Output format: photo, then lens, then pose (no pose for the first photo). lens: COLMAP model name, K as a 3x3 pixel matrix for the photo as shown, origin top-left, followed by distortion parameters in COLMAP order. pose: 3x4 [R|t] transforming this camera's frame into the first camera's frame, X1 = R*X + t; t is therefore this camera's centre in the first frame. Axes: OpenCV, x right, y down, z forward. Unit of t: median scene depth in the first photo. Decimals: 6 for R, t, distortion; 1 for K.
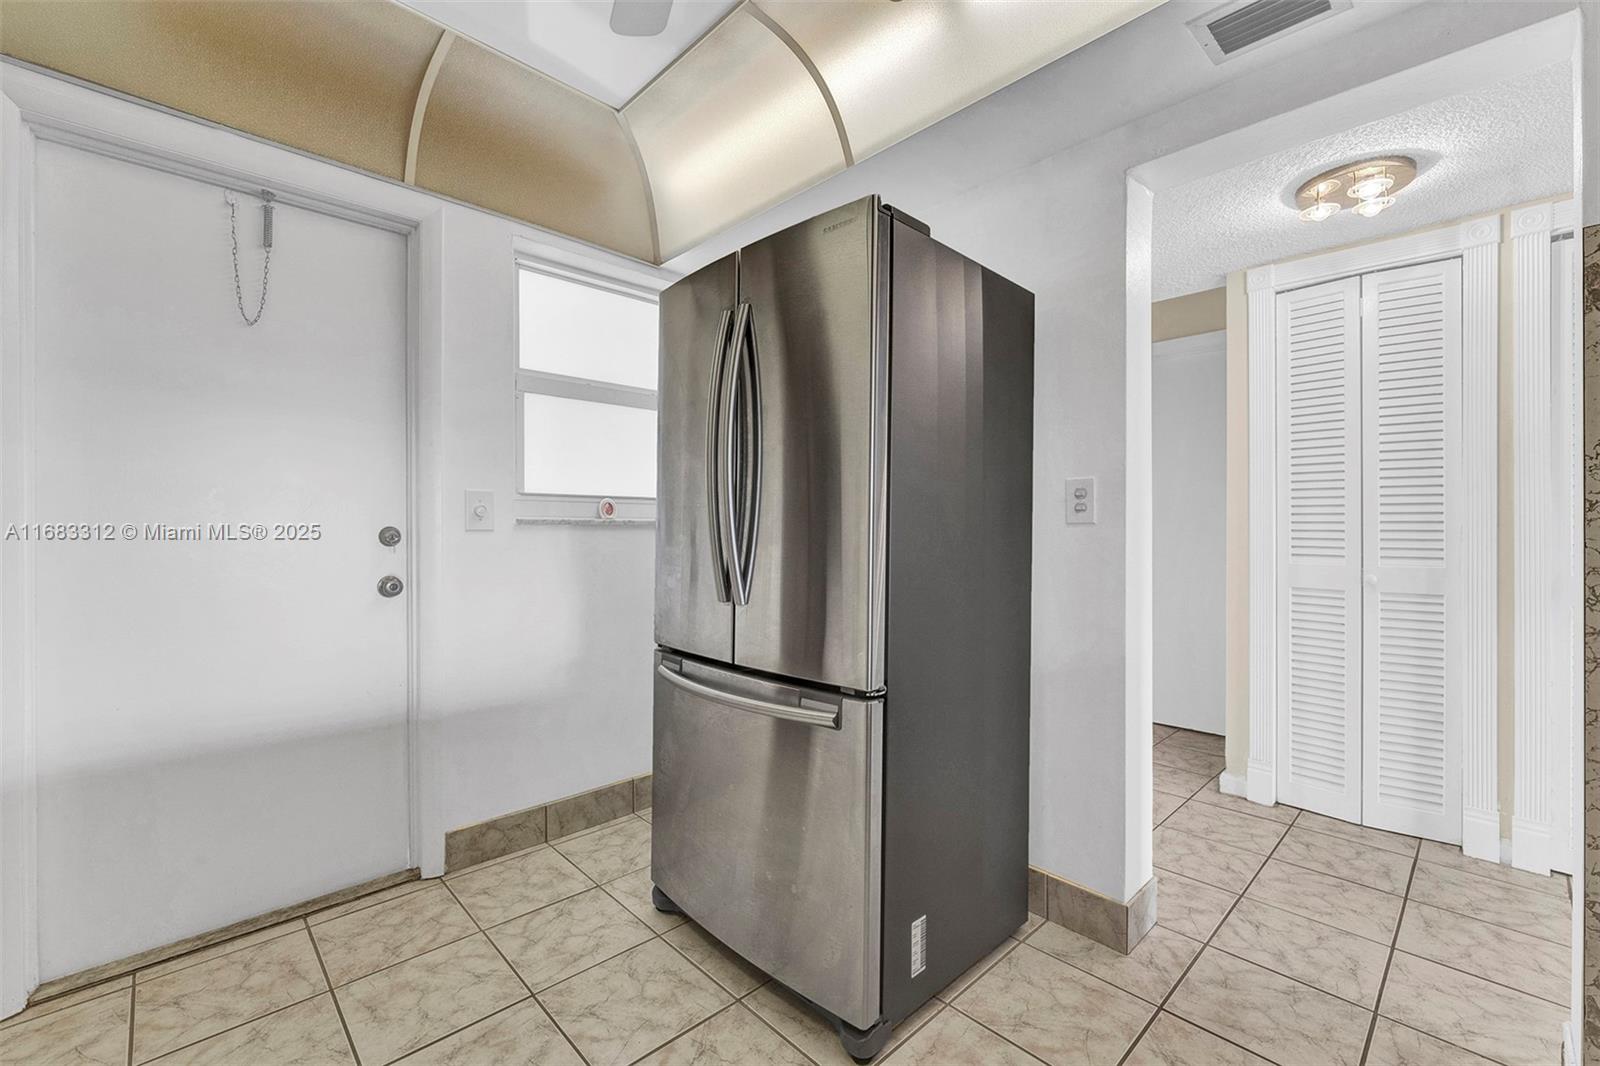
lens RADIAL K [[670.6, 0, 795.6], [0, 670.6, 527.1], [0, 0, 1]] dist [0.000938, 0.000142]
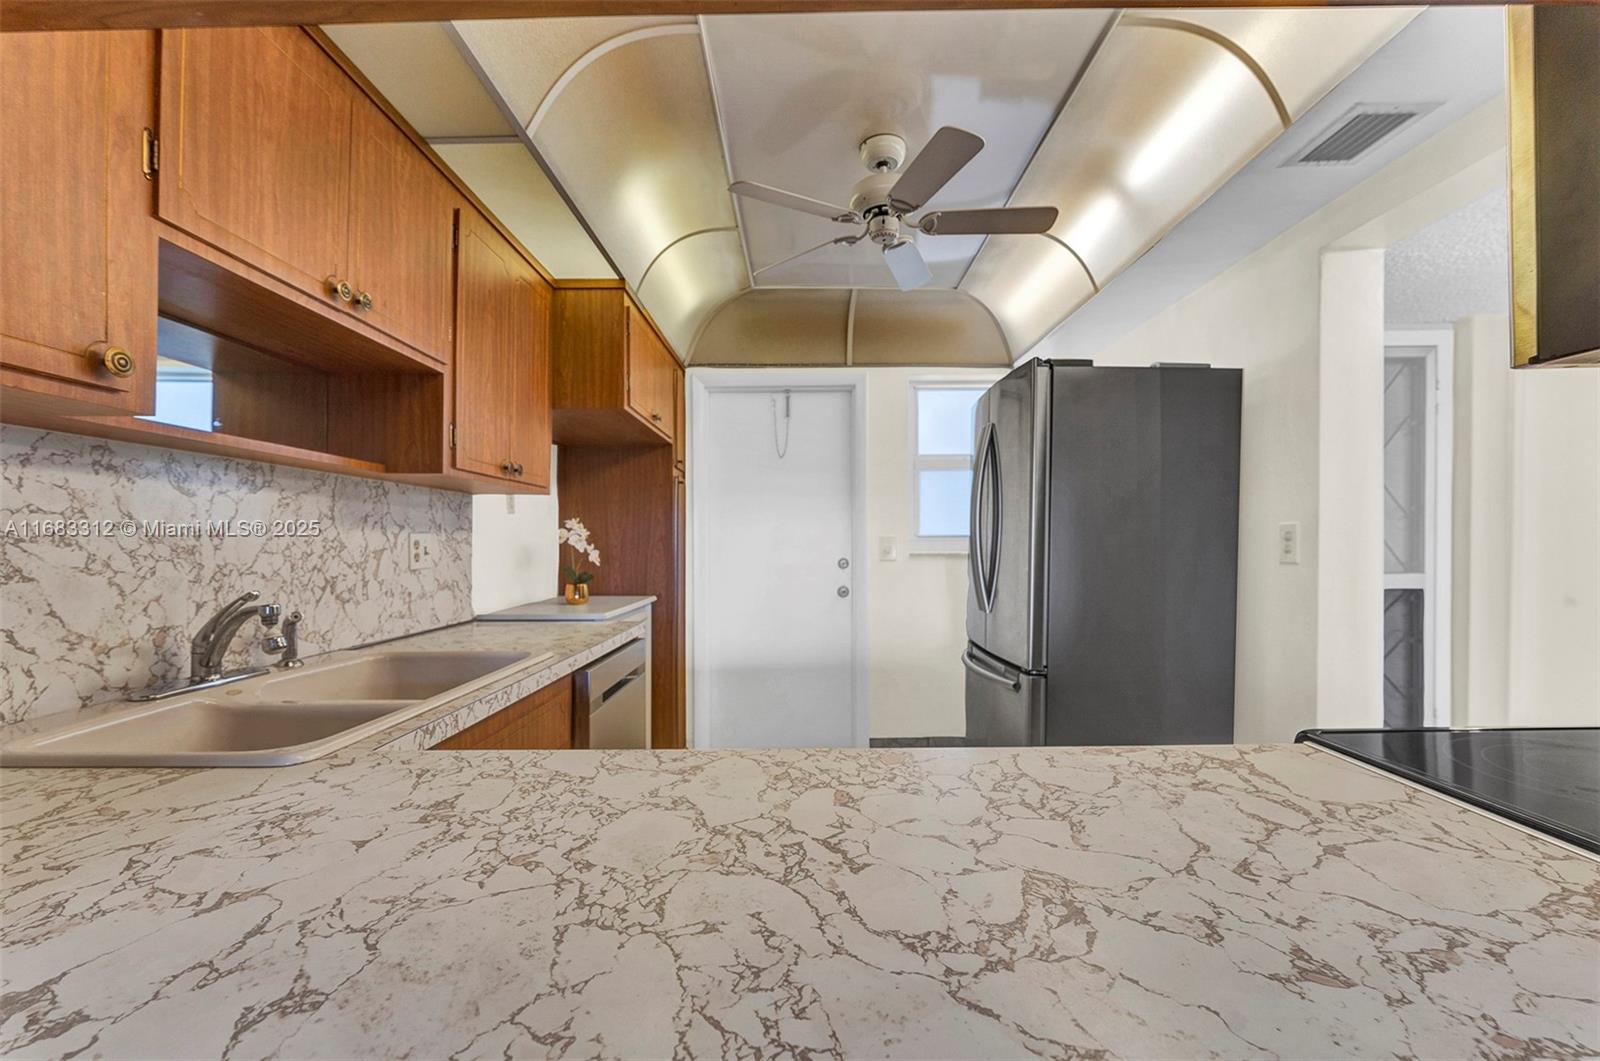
lens RADIAL K [[651.2, 0, 803.2], [0, 651.2, 526.1], [0, 0, 1]] dist [-0.000646, 0.000182]
pose [[0.724950, -0.023420, -0.688404, 0.505816], [0.002997, 0.999520, -0.030848, -0.031457], [0.688795, 0.020300, 0.724672, -0.319591]]
